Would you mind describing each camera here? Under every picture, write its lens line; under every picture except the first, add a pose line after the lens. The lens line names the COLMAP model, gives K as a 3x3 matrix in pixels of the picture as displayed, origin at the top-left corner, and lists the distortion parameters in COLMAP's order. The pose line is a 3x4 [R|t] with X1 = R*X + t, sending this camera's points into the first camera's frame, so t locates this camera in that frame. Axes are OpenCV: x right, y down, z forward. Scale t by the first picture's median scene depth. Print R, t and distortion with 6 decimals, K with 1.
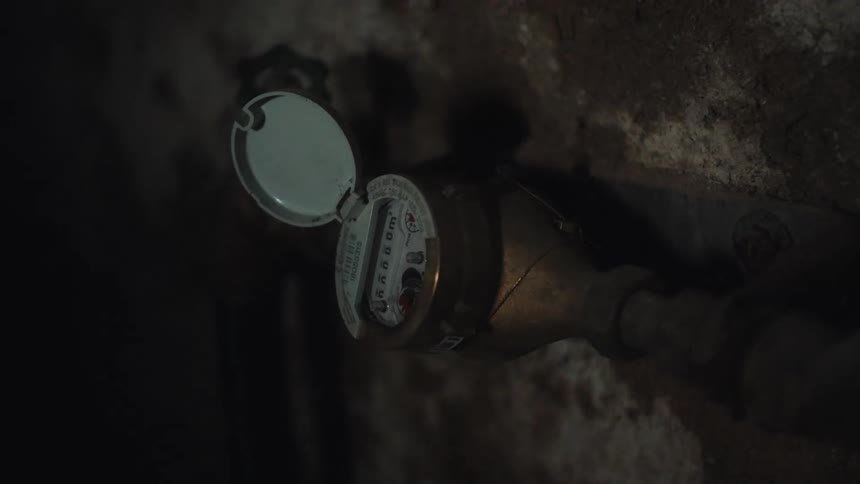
lens RADIAL K [[1243.5, 0, 430.0], [0, 1243.5, 242.0], [0, 0, 1]] dist [0.025281, 0.113871]
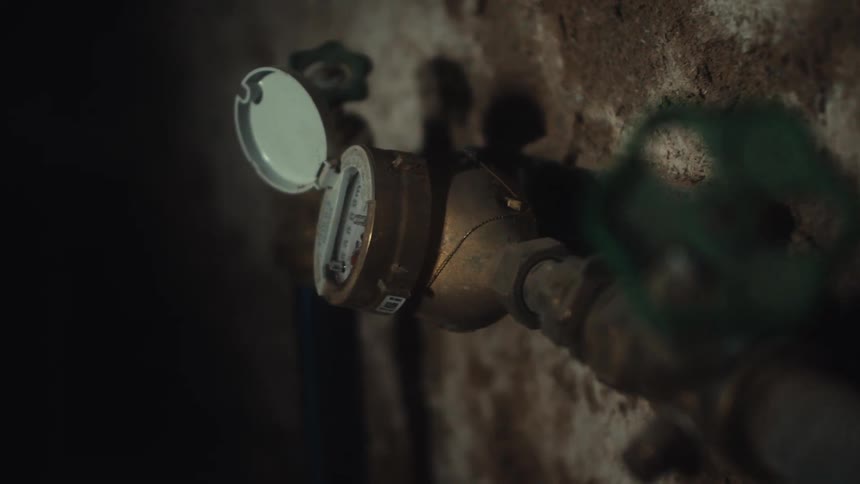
lens RADIAL K [[1243.5, 0, 430.0], [0, 1243.5, 242.0], [0, 0, 1]] dist [0.025281, 0.113871]
pose [[0.966115, 0.065993, -0.249534, 0.301017], [-0.078436, 0.996107, -0.040241, 0.066904], [0.245907, 0.058450, 0.967530, -0.033531]]
